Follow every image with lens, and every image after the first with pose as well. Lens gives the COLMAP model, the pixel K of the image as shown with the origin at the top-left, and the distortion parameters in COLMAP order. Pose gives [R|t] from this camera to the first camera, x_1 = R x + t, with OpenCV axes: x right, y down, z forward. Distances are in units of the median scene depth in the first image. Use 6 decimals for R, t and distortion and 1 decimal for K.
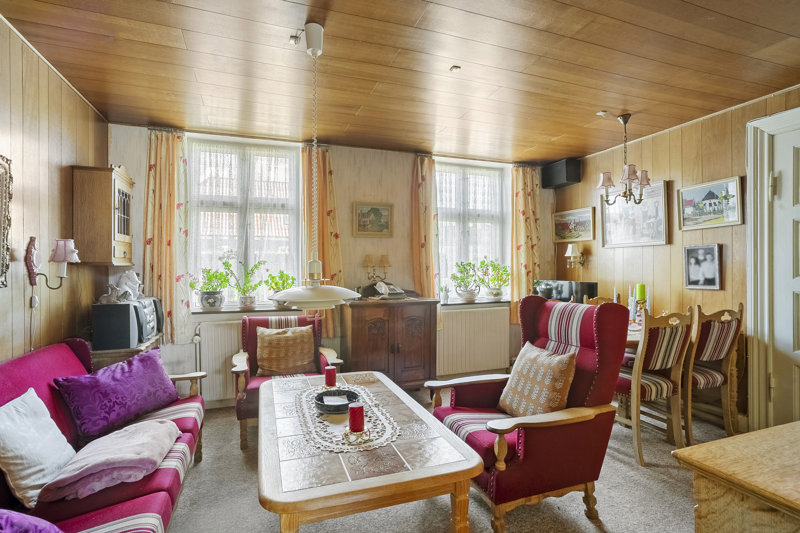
lens RADIAL K [[397.1, 0, 394.5], [0, 397.1, 265.6], [0, 0, 1]] dist [-0.005418, -0.000236]
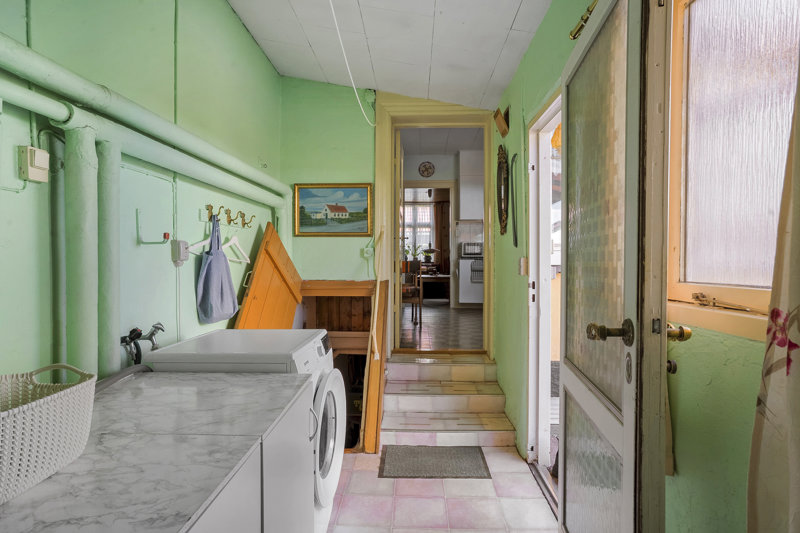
lens RADIAL K [[455.9, 0, 401.1], [0, 455.9, 268.8], [0, 0, 1]] dist [-0.008627, -0.000391]
pose [[0.928466, 0.004239, -0.371394, 0.776480], [-0.003475, 0.999990, 0.002725, 0.156313], [0.371402, -0.001239, 0.928471, -2.151709]]
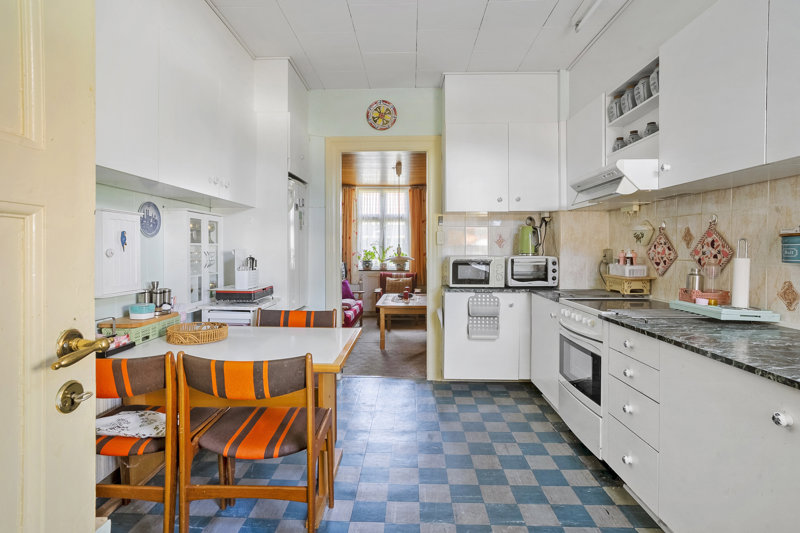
lens RADIAL K [[419.4, 0, 398.4], [0, 419.4, 261.9], [0, 0, 1]] dist [0.007484, 0.000293]
pose [[0.932500, 0.013215, -0.360928, 0.481345], [-0.004173, 0.999658, 0.025819, 0.014569], [0.361146, -0.022570, 0.932236, -0.984919]]
